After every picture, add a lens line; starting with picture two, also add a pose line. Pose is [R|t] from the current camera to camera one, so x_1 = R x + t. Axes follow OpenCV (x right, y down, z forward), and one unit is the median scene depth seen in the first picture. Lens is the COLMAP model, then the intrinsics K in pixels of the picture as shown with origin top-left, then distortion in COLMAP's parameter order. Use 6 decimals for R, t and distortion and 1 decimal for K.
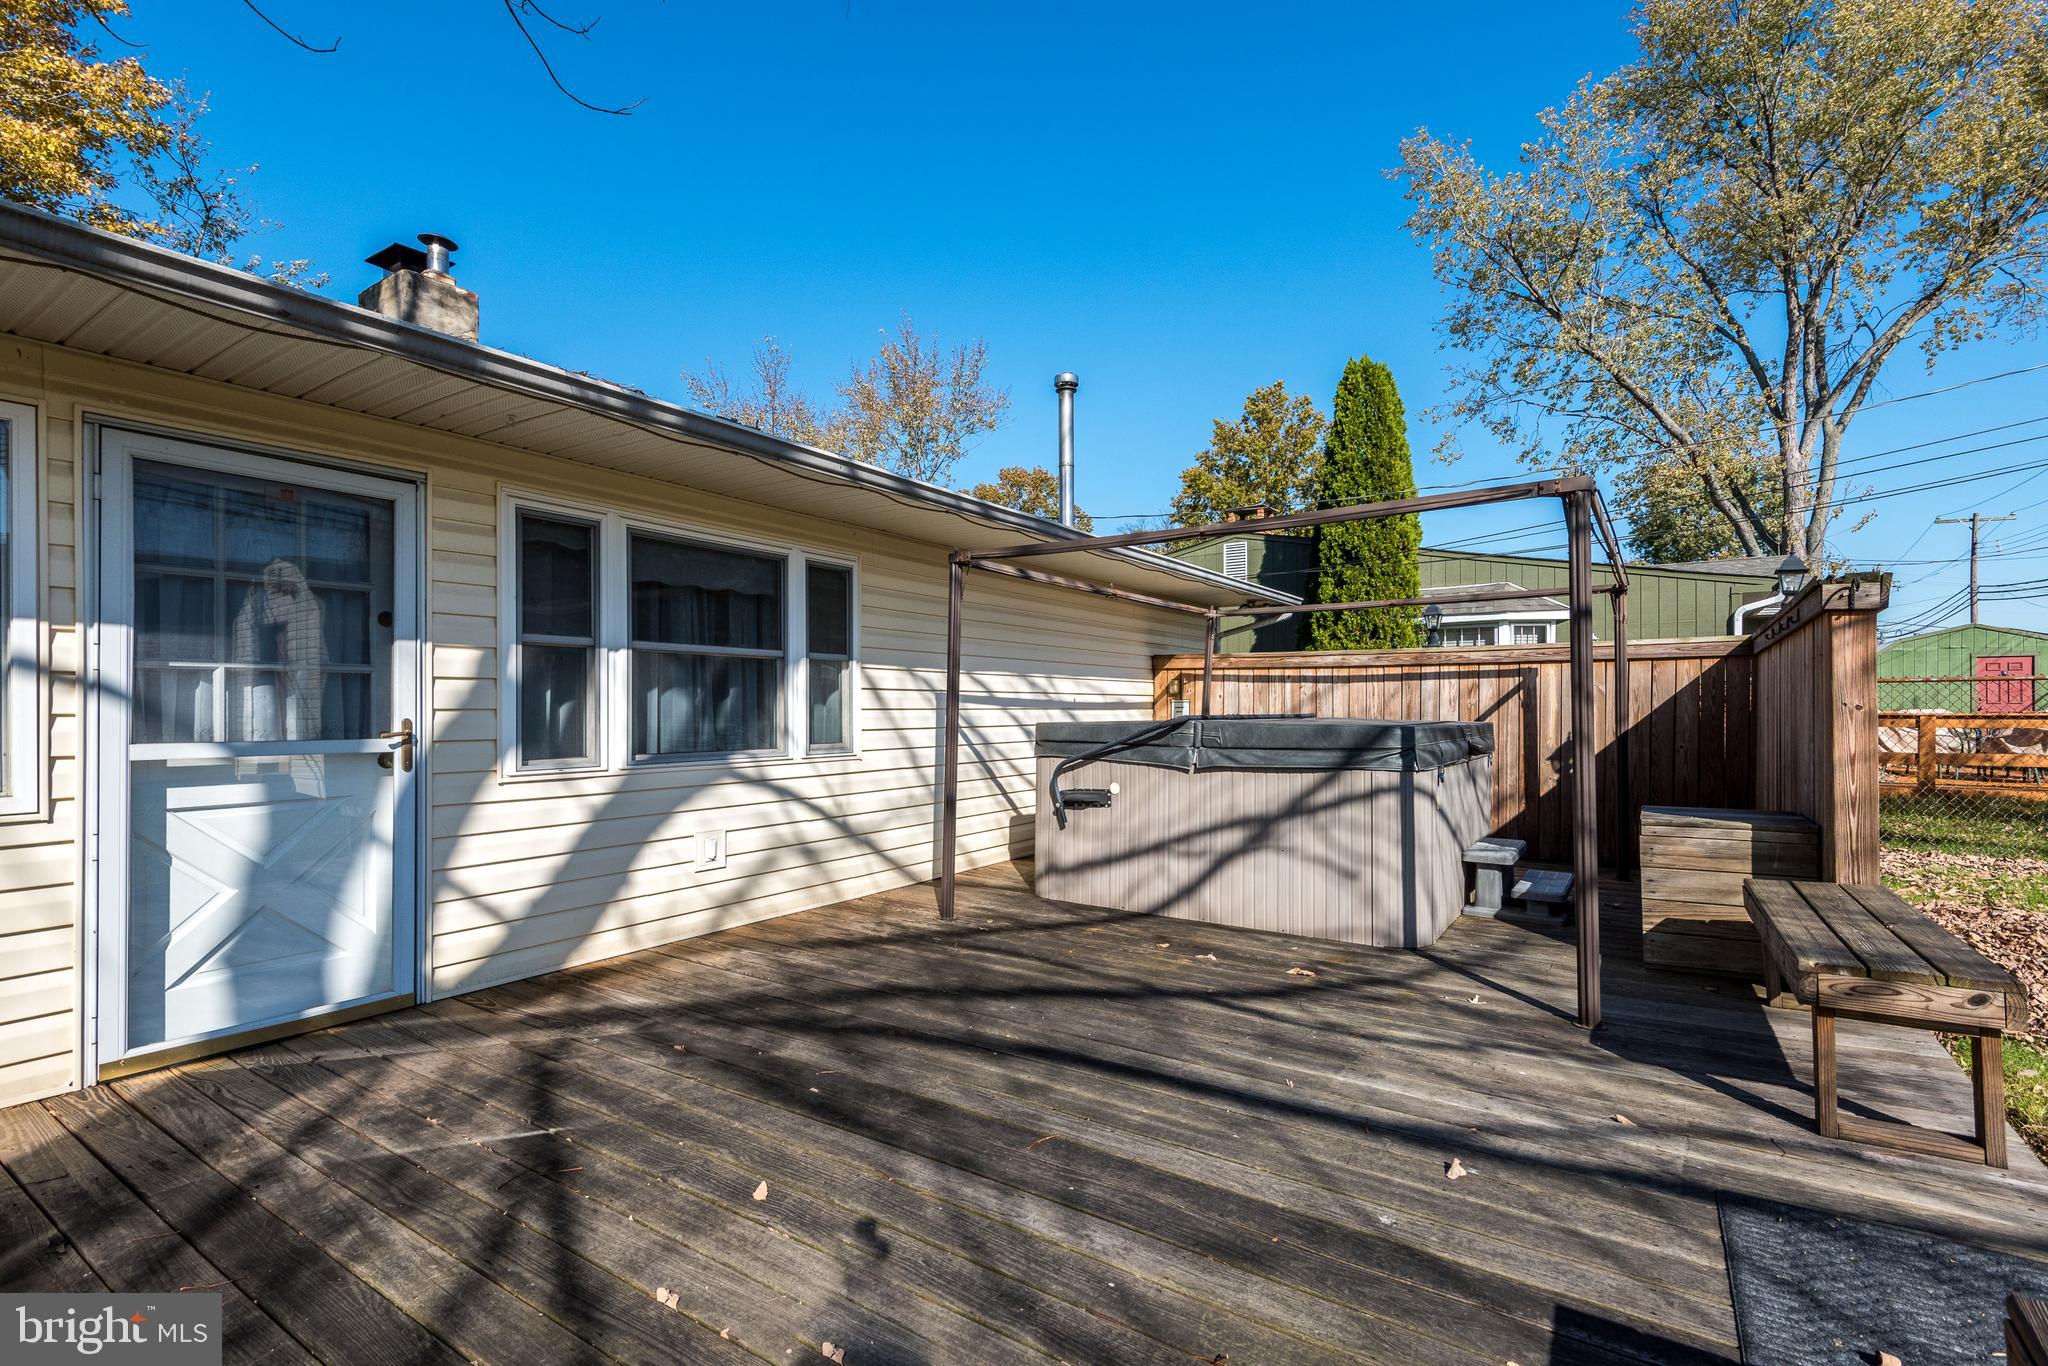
lens RADIAL K [[930.9, 0, 1025.1], [0, 930.9, 696.4], [0, 0, 1]] dist [0.031061, -0.014172]
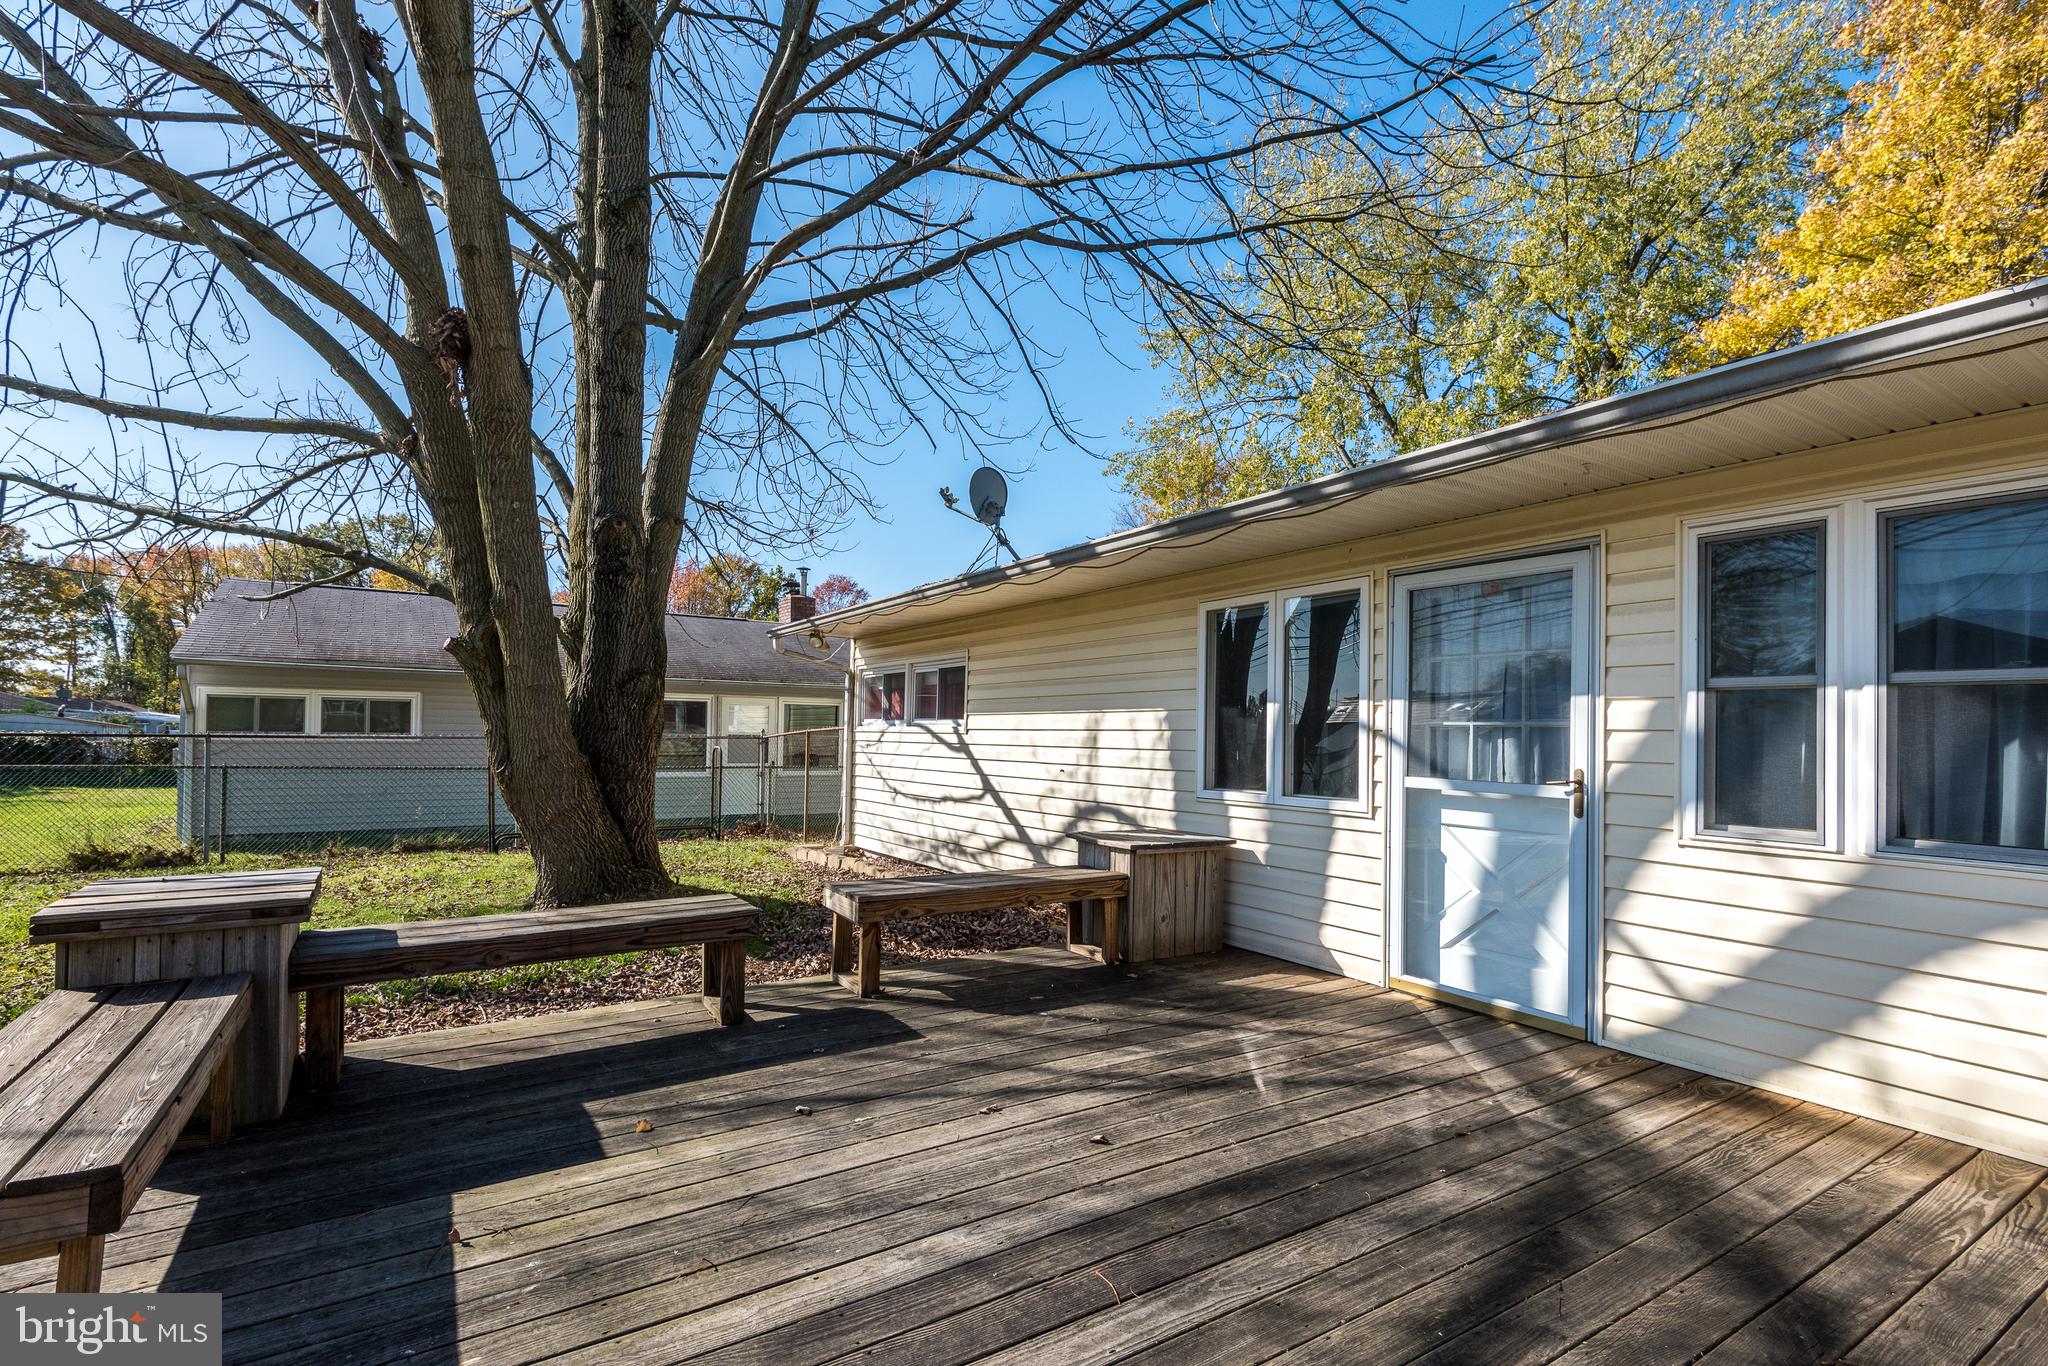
lens RADIAL K [[887.6, 0, 1047.6], [0, 887.6, 723.7], [0, 0, 1]] dist [-0.022999, 0.000016]
pose [[-0.370234, -0.022108, -0.928675, 0.478869], [-0.012552, 0.999745, -0.018796, -0.001108], [0.928854, 0.004698, -0.370417, 0.773725]]
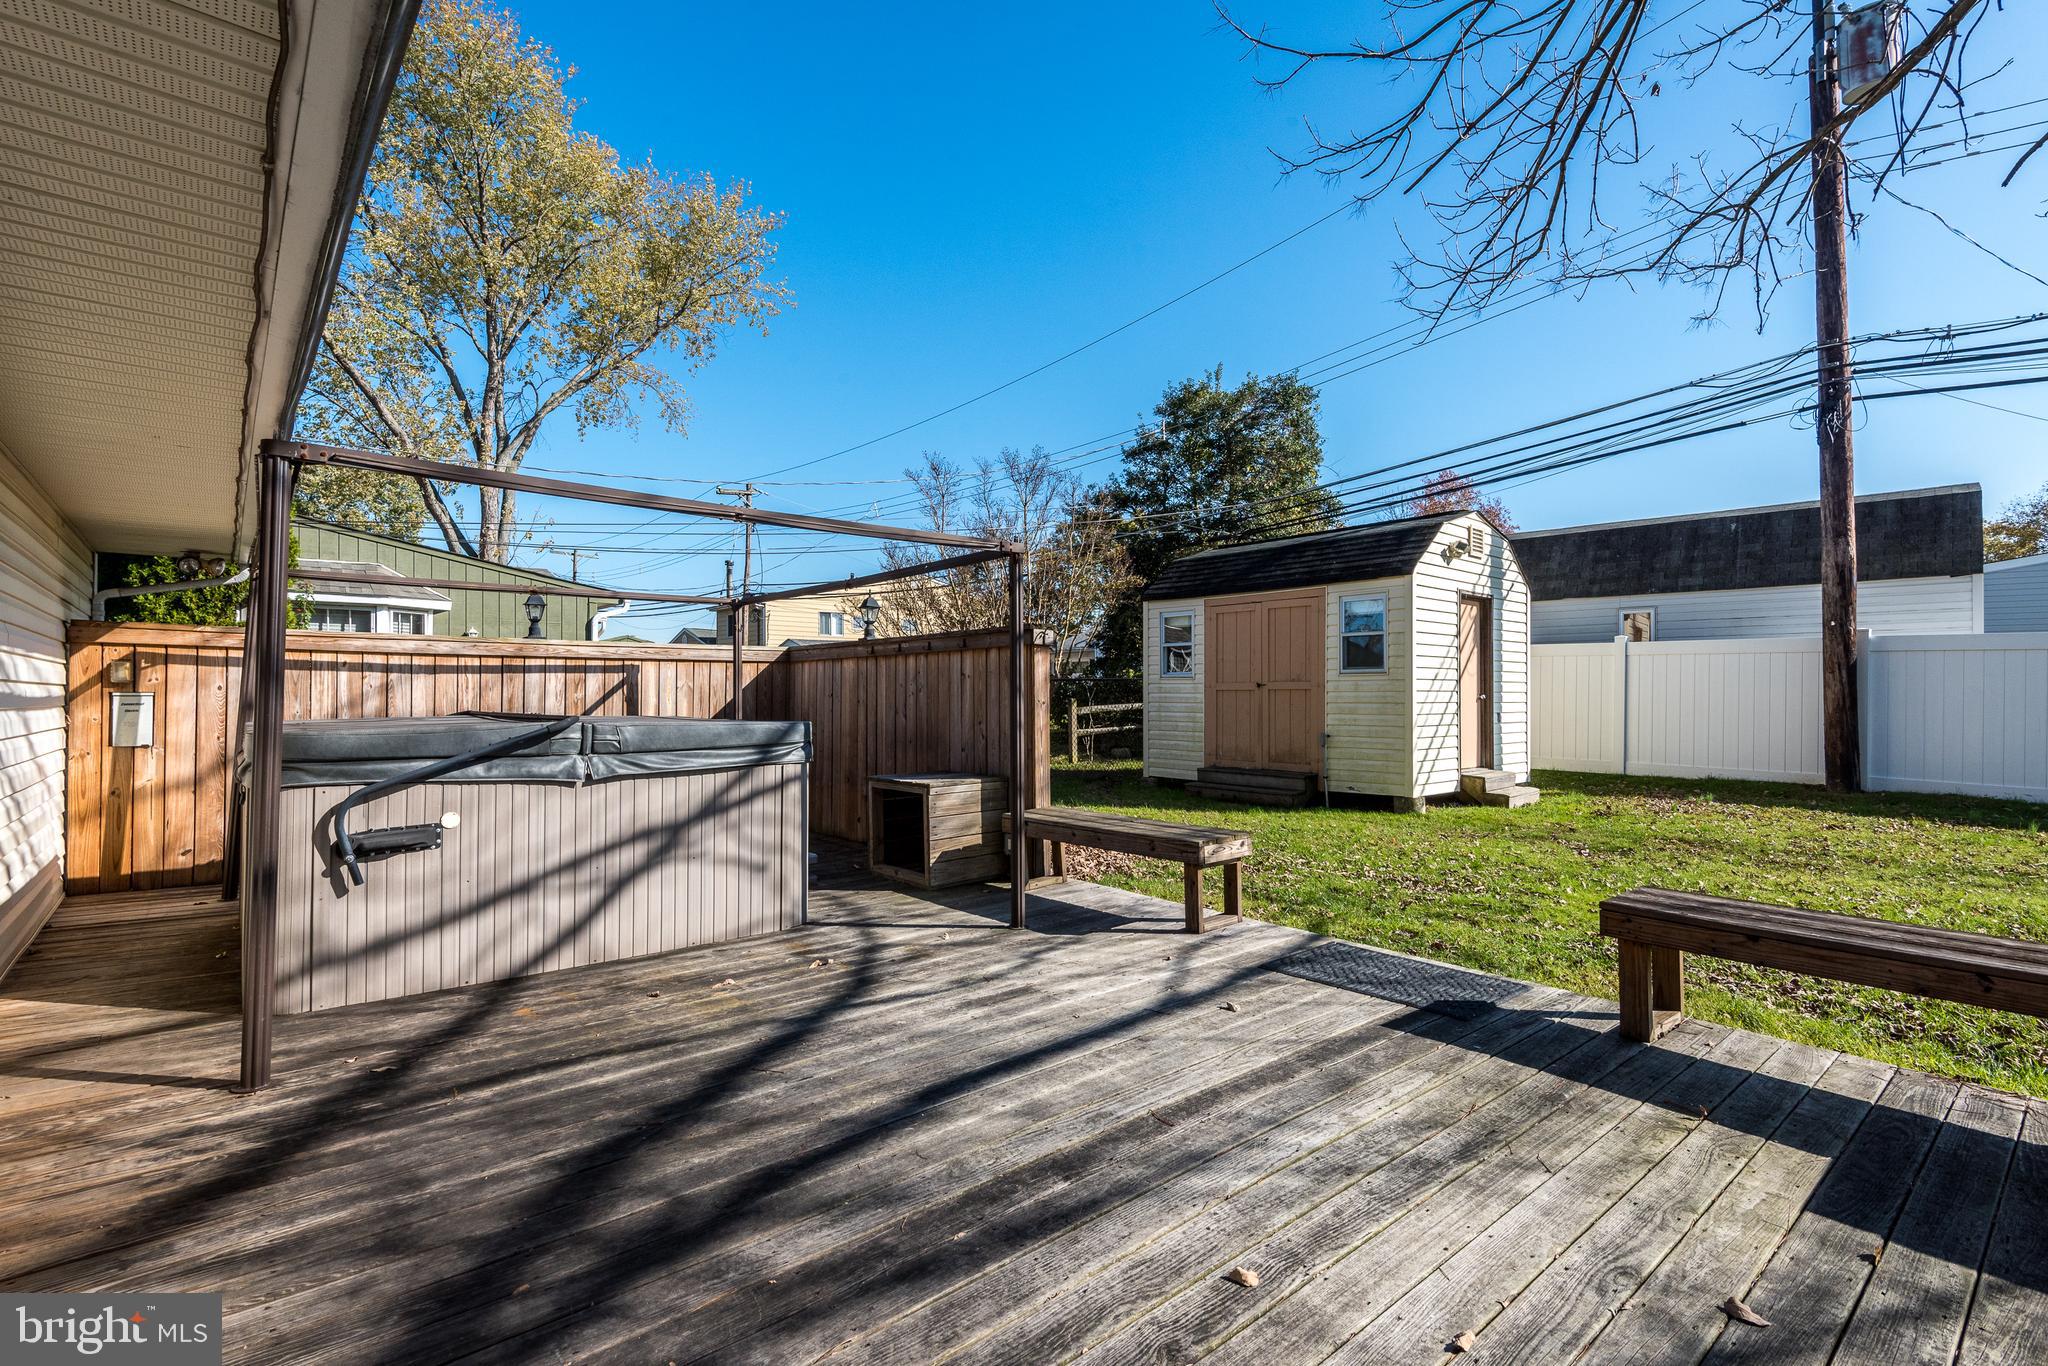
lens RADIAL K [[930.9, 0, 983.9], [0, 930.9, 689.8], [0, 0, 1]] dist [0.031061, -0.014172]
pose [[0.293201, 0.005147, 0.956037, -0.670278], [-0.010260, 0.999945, -0.002237, -0.005891], [-0.955996, -0.009153, 0.293238, 0.556110]]
